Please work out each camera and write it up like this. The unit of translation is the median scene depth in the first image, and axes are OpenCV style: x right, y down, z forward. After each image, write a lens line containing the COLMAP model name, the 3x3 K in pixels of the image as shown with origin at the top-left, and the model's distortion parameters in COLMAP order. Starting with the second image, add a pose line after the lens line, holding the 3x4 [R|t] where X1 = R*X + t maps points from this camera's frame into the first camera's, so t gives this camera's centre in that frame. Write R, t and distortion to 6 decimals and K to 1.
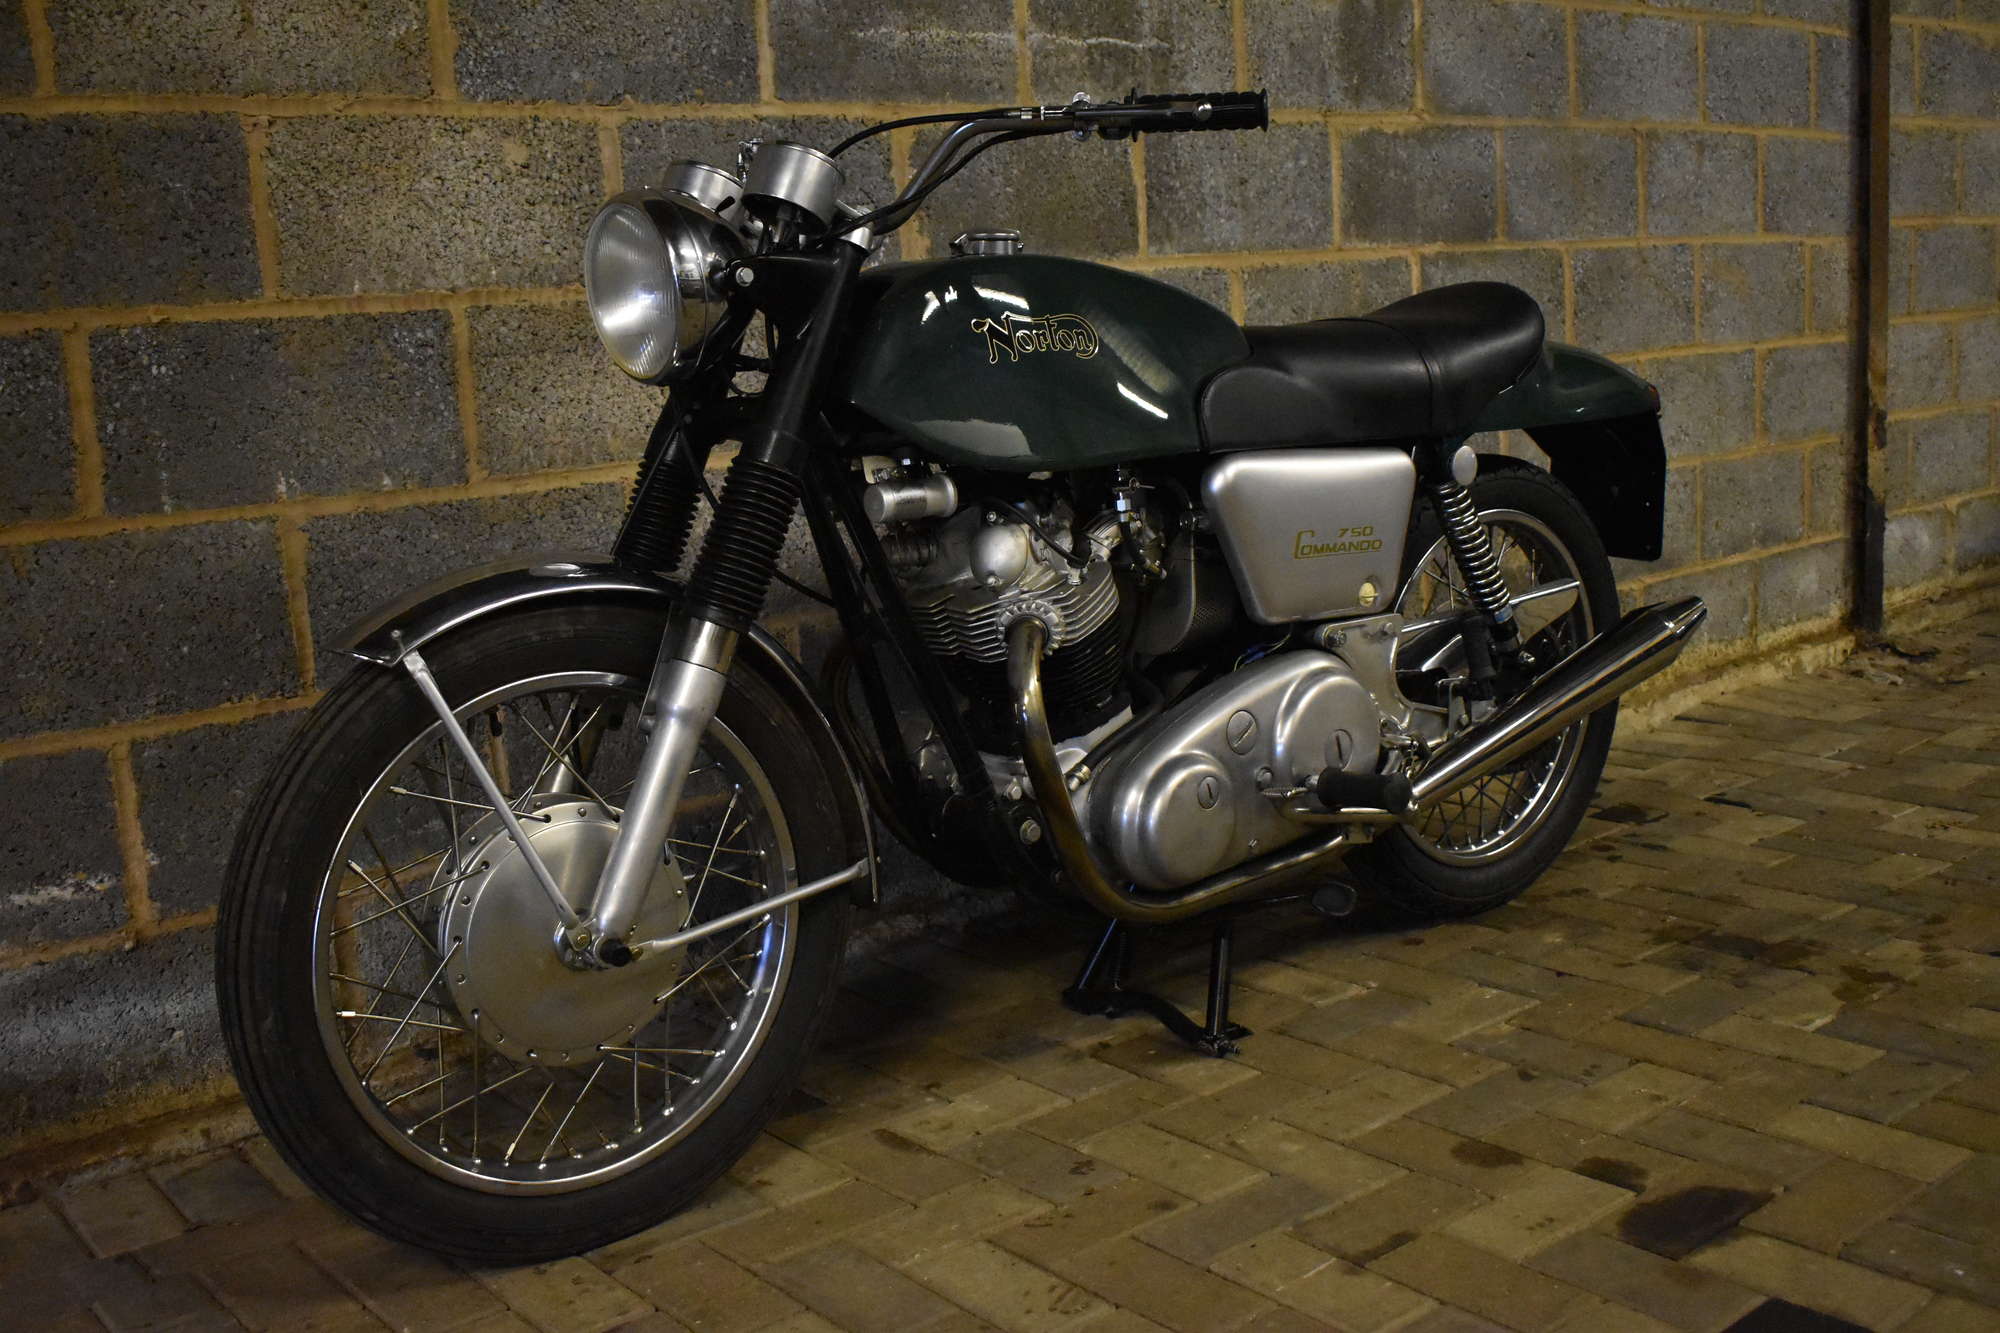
lens RADIAL K [[2023.6, 0, 1000.0], [0, 2023.6, 666.5], [0, 0, 1]] dist [-0.078895, 0.018801]
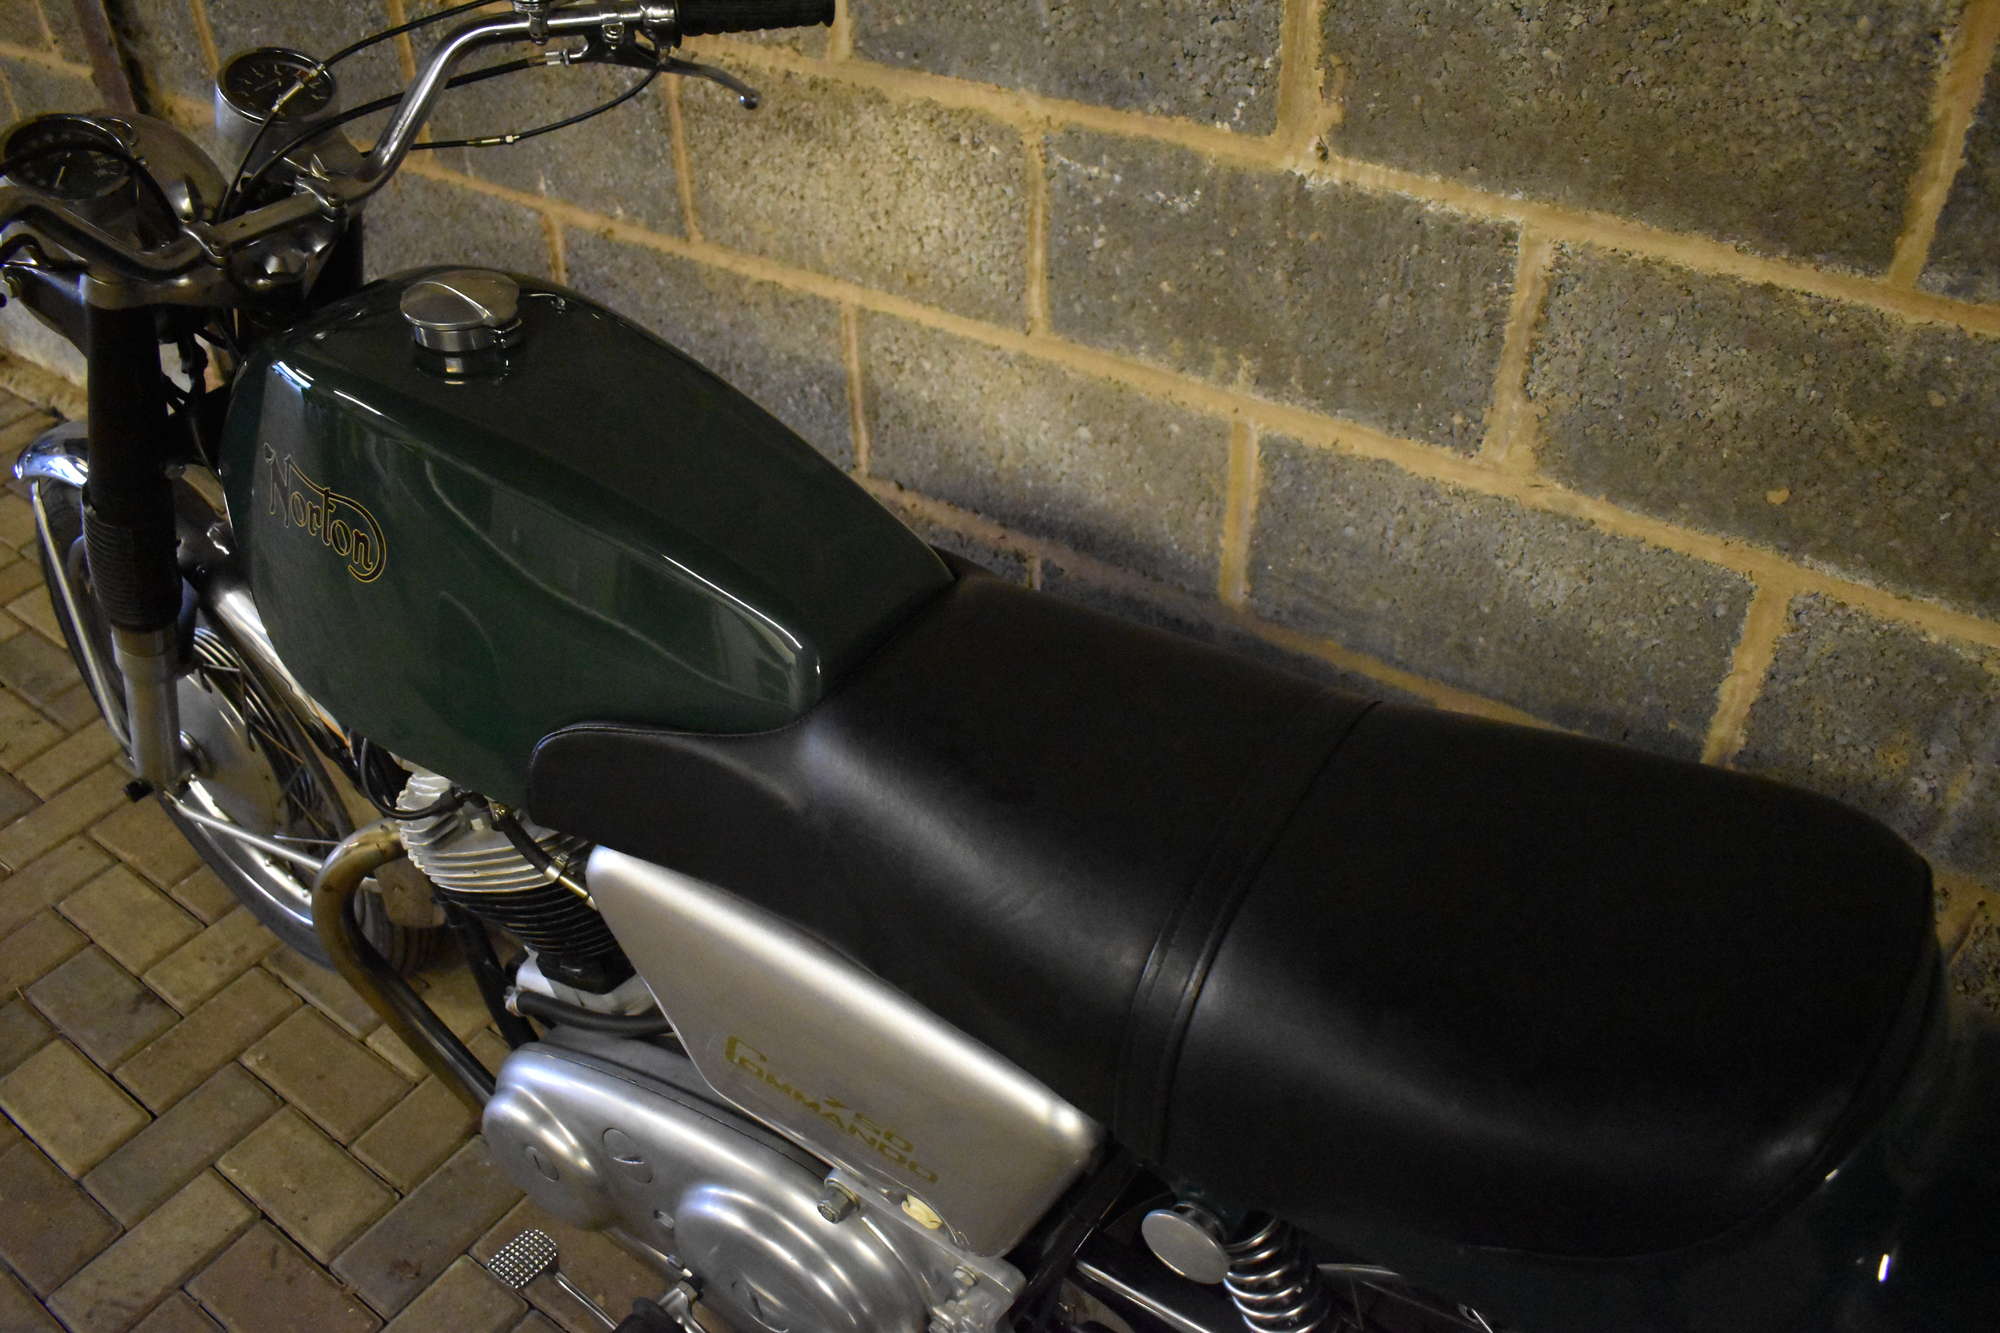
lens RADIAL K [[1542.3, 0, 1000.0], [0, 1542.3, 666.5], [0, 0, 1]] dist [-0.100279, 0.017176]
pose [[0.274230, 0.638097, -0.719465, 0.375046], [-0.167637, 0.768411, 0.617610, -0.381858], [0.946940, -0.048758, 0.317690, 0.895088]]
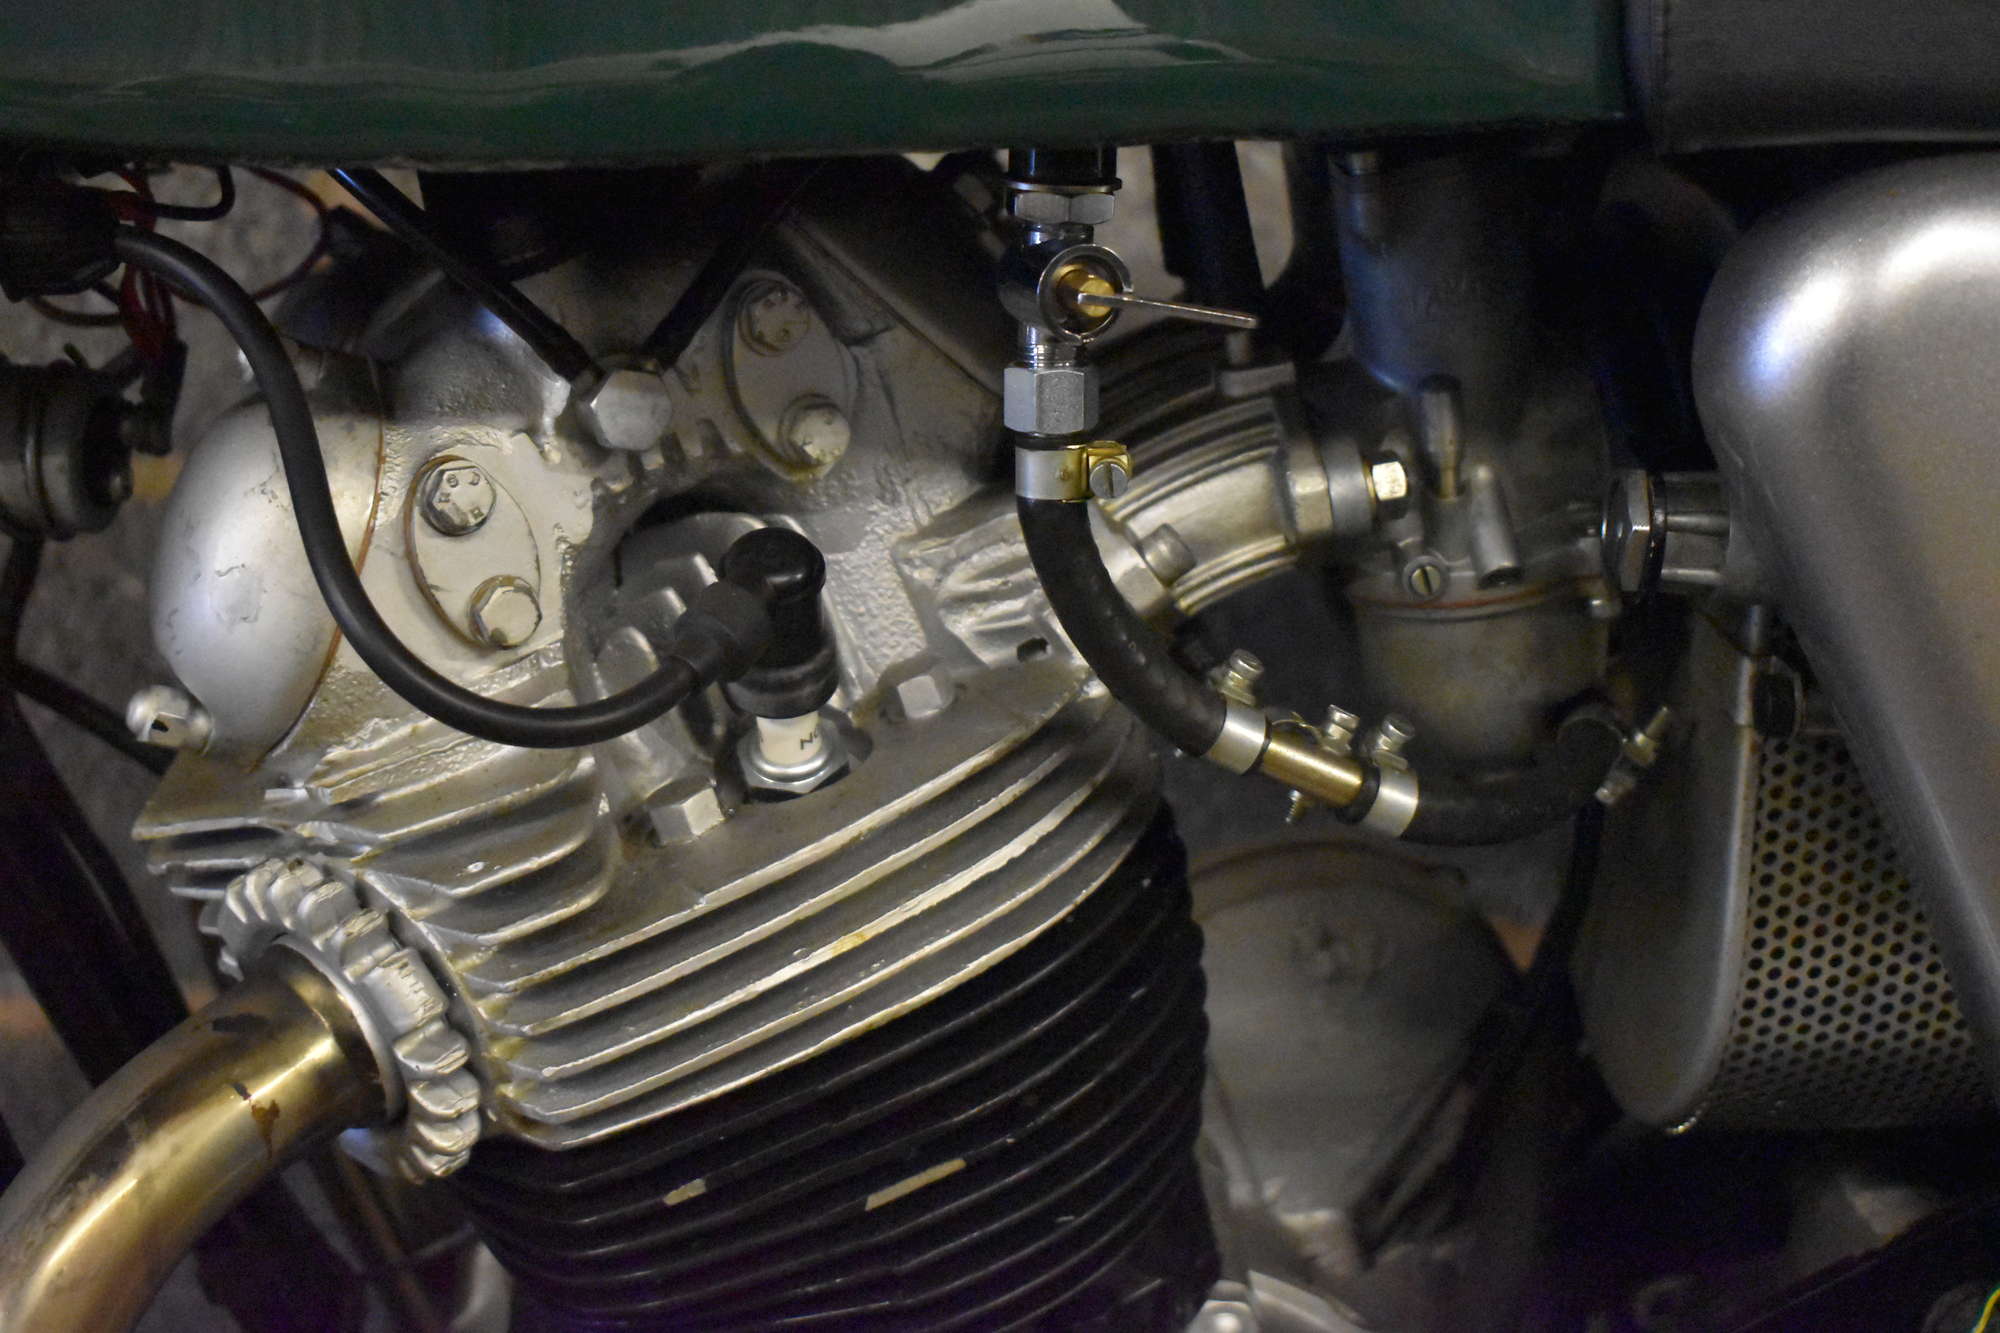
lens RADIAL K [[3173.2, 0, 1000.0], [0, 3173.2, 666.5], [0, 0, 1]] dist [-0.006571, -0.015487]
pose [[0.801645, 0.229499, -0.551992, 0.183503], [-0.136520, 0.969254, 0.204717, -0.099250], [0.582003, -0.088752, 0.808329, 0.704444]]
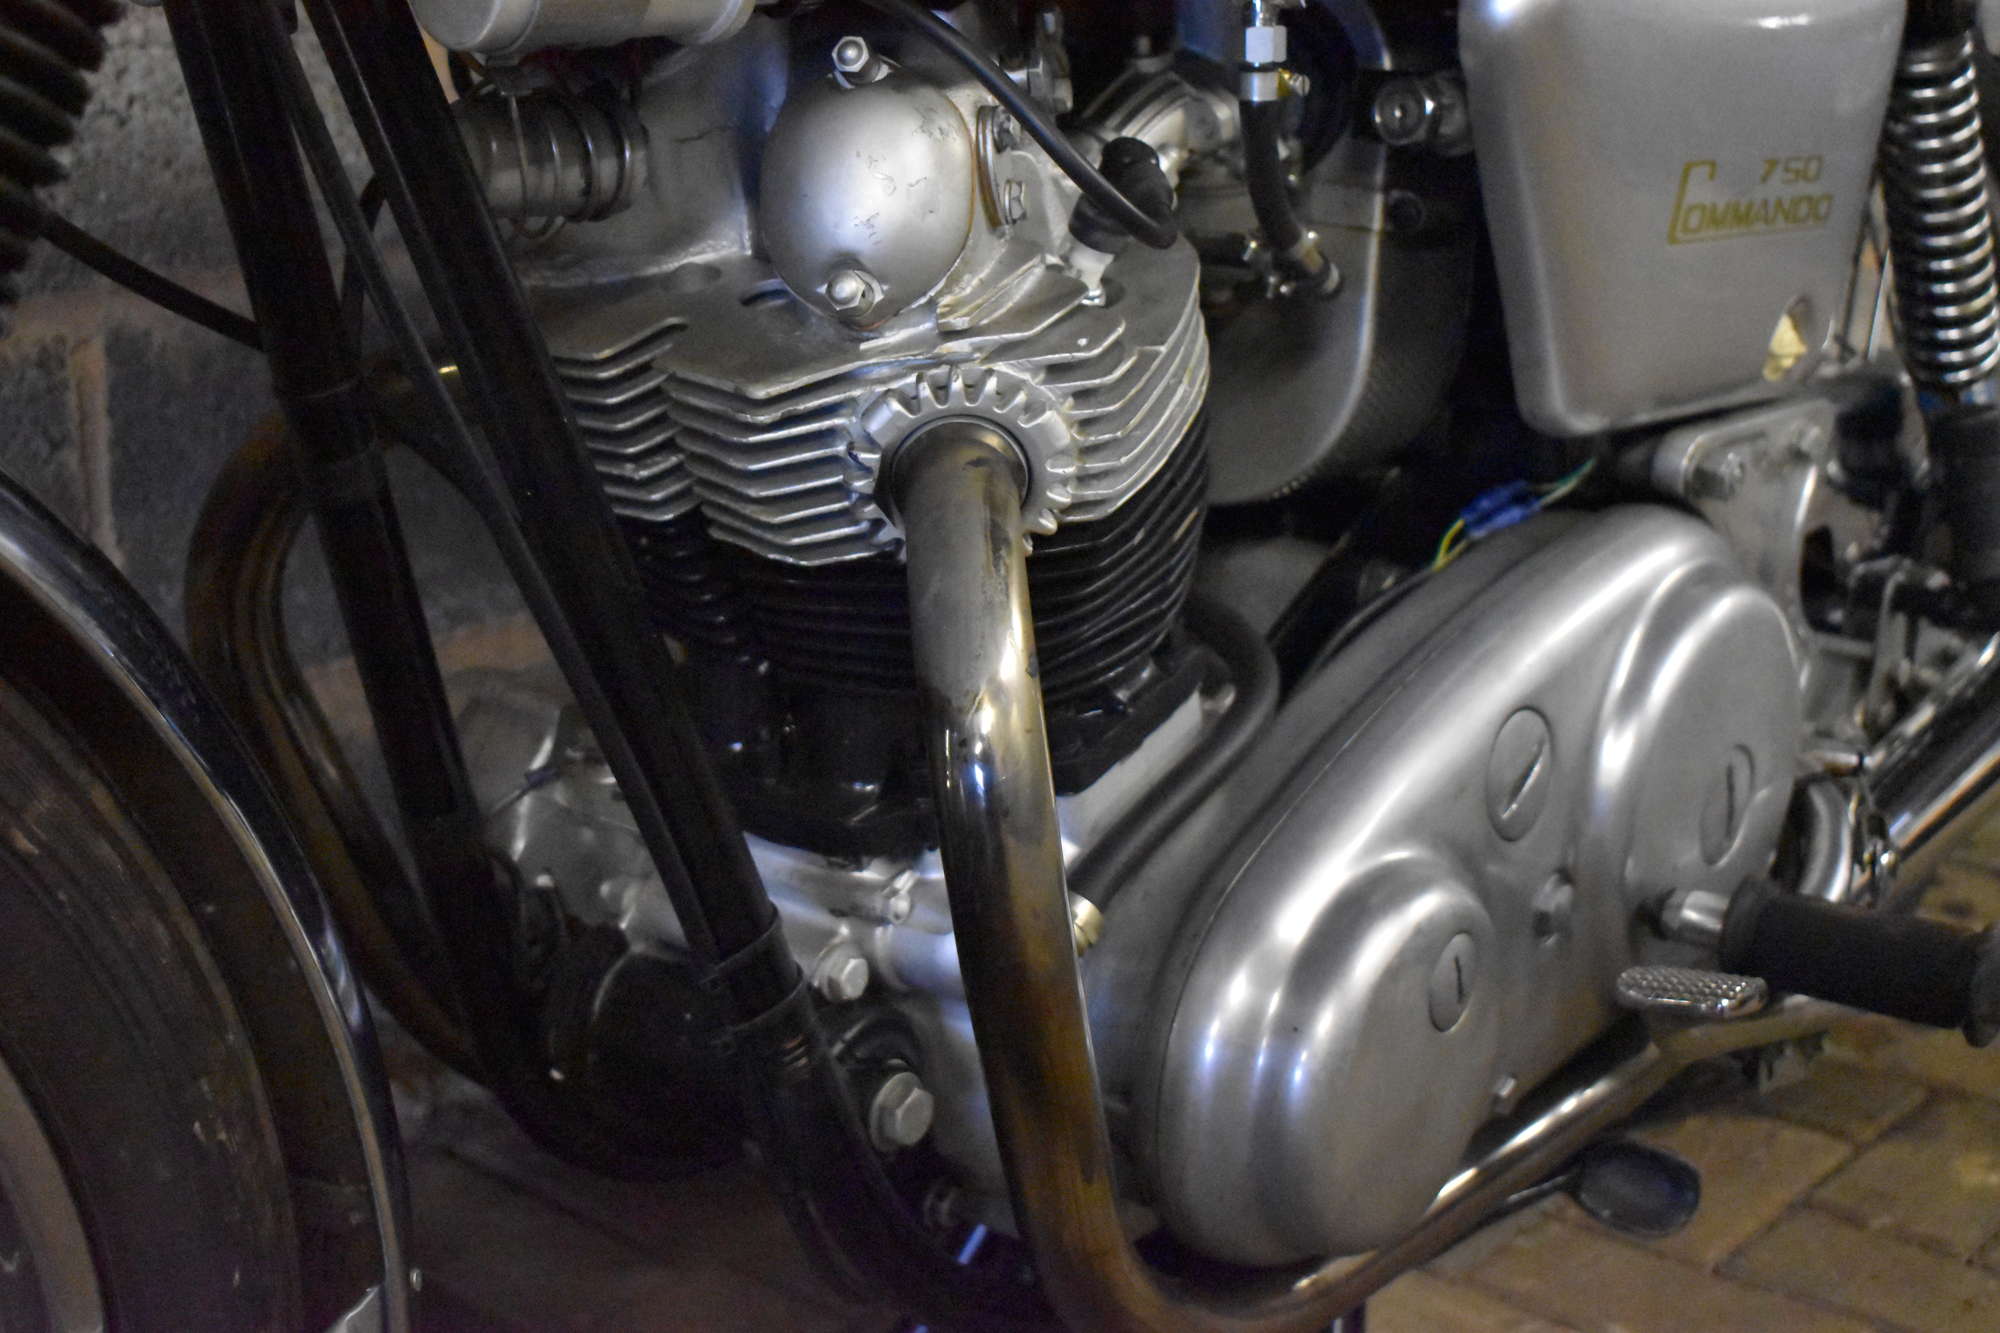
lens RADIAL K [[2947.0, 0, 1000.0], [0, 2947.0, 666.5], [0, 0, 1]] dist [-0.036597, -0.006688]
pose [[0.977733, 0.023491, 0.208532, -0.057983], [-0.049331, 0.991597, 0.119590, -0.034831], [-0.203971, -0.127214, 0.970676, 0.515462]]
